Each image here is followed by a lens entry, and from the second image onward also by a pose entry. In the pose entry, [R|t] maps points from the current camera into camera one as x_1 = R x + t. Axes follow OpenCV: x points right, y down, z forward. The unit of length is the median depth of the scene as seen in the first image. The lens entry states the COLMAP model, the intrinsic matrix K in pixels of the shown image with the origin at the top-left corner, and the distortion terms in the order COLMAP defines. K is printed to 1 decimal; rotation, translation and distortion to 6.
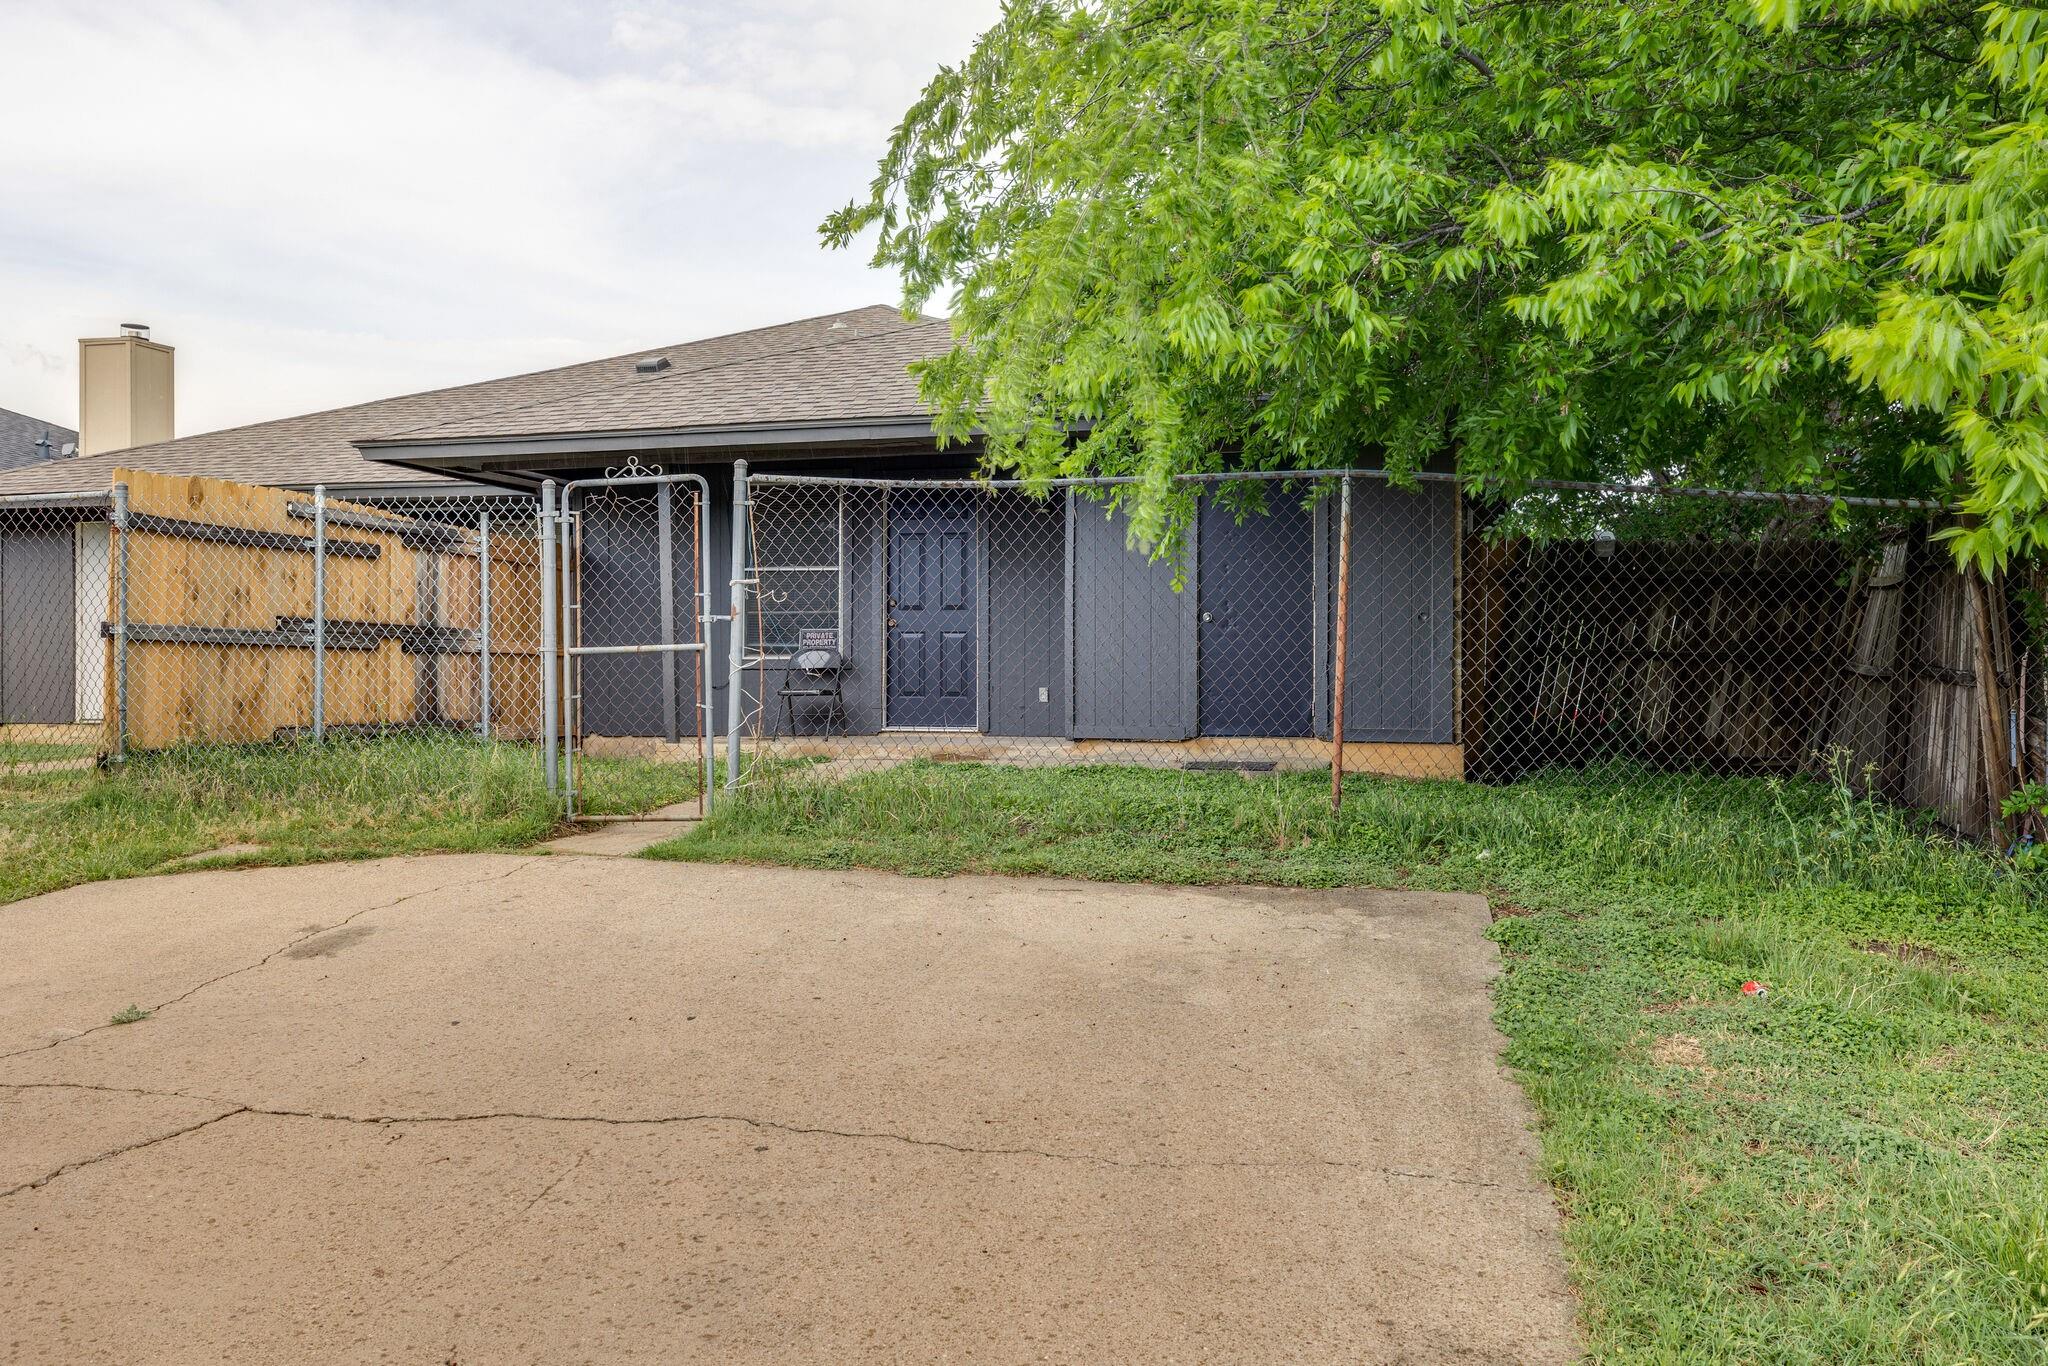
lens RADIAL K [[2285.0, 0, 1024.0], [0, 2285.0, 683.1], [0, 0, 1]] dist [-0.013736, 0.000000]
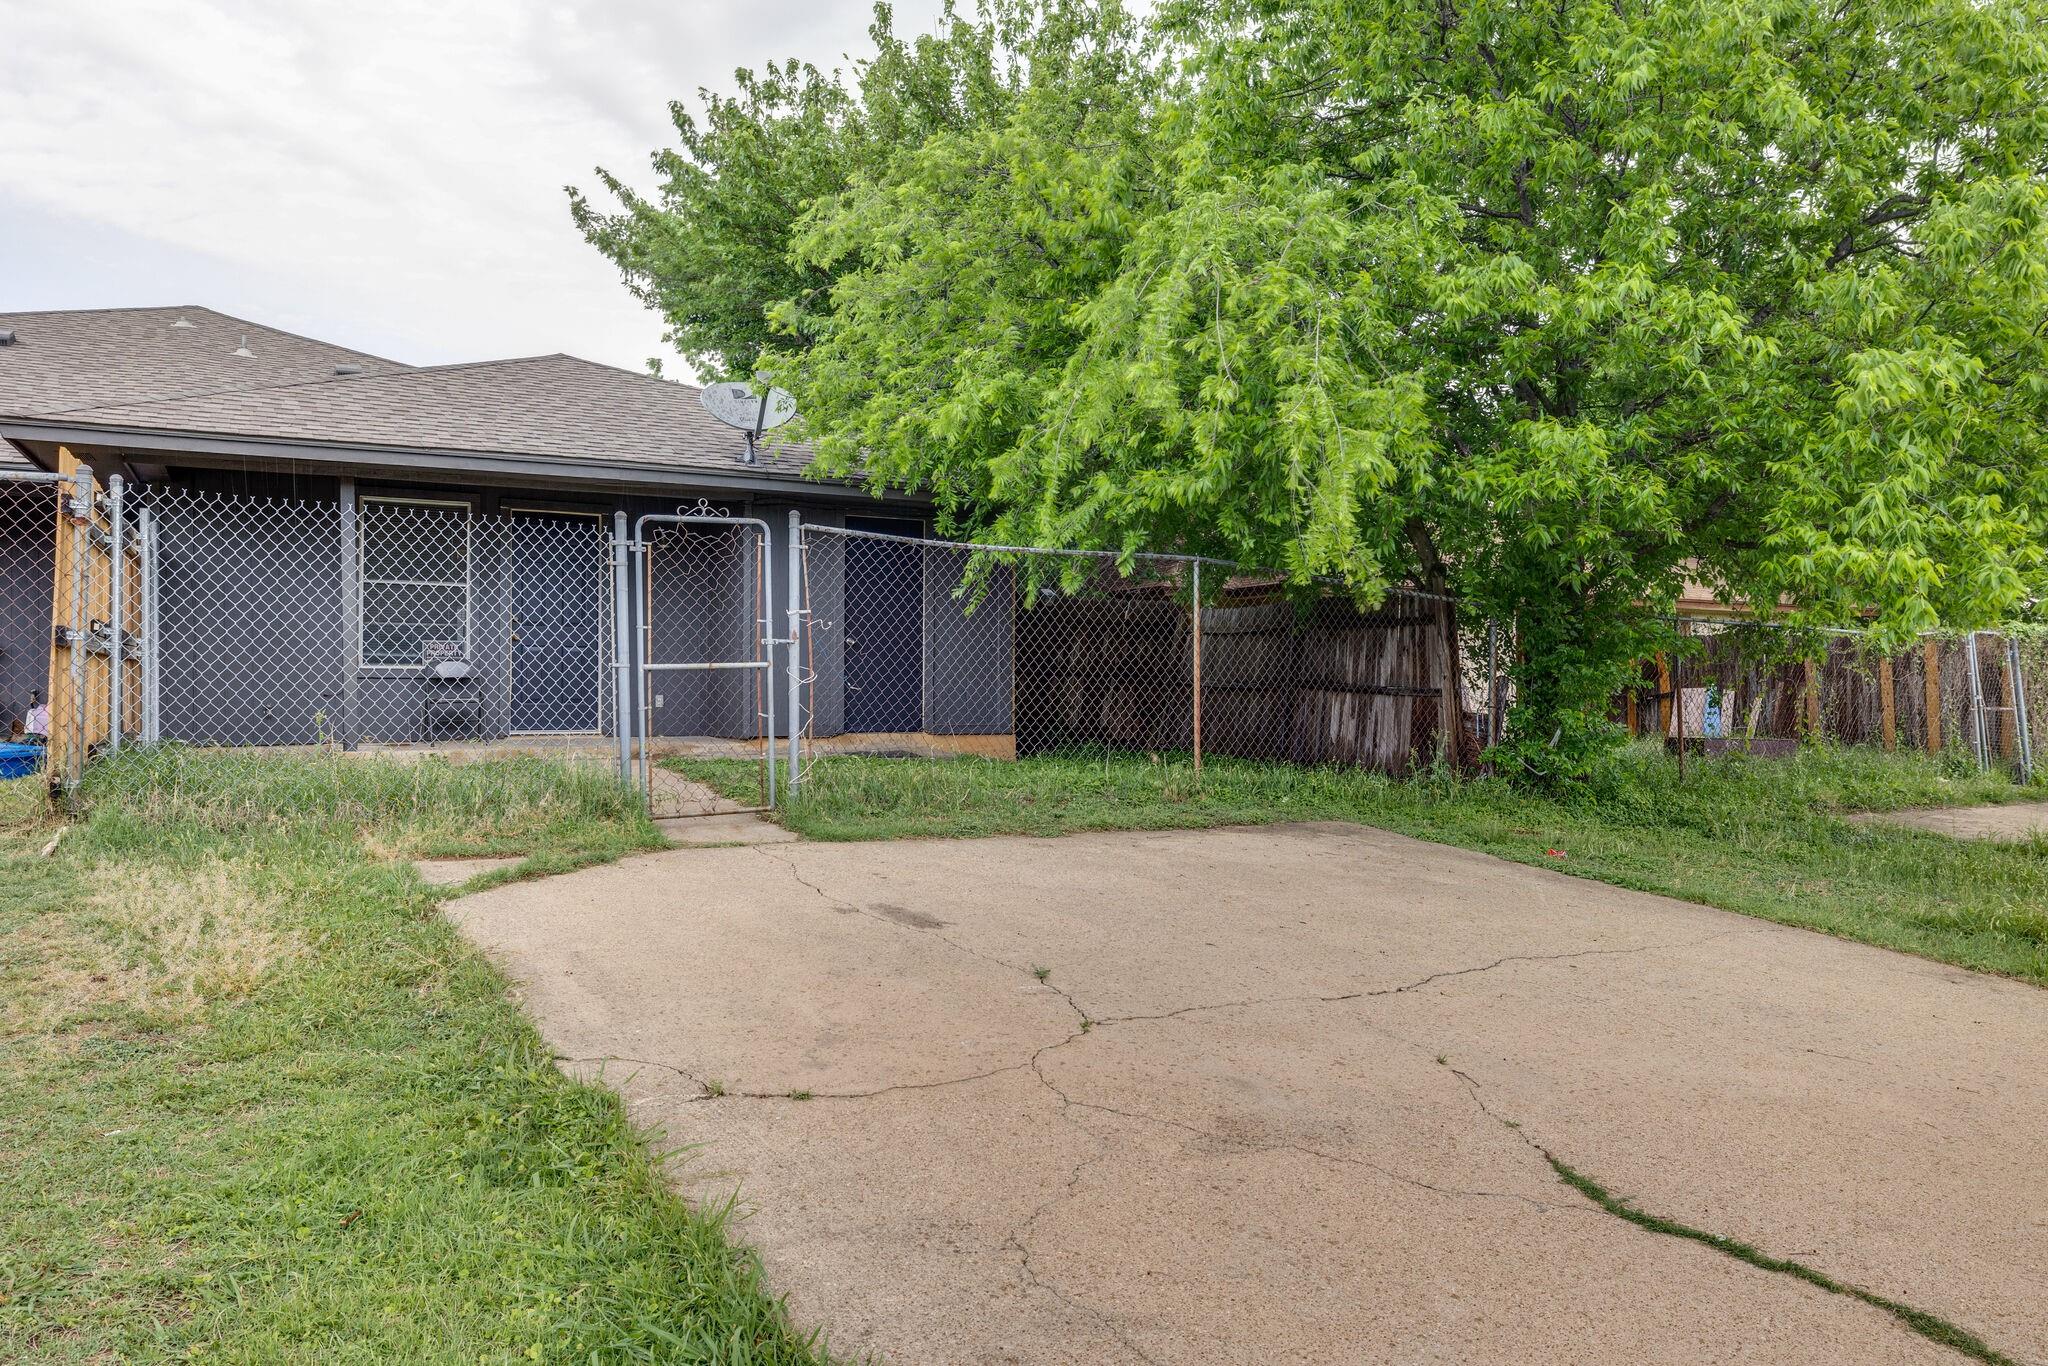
lens RADIAL K [[2285.0, 0, 1023.9], [0, 2285.0, 683.9], [0, 0, 1]] dist [-0.013736, 0.000000]
pose [[0.488252, -0.000465, 0.872703, -1.083784], [-0.006086, 0.999974, 0.003938, -0.011355], [-0.872681, -0.007234, 0.488236, 0.293131]]
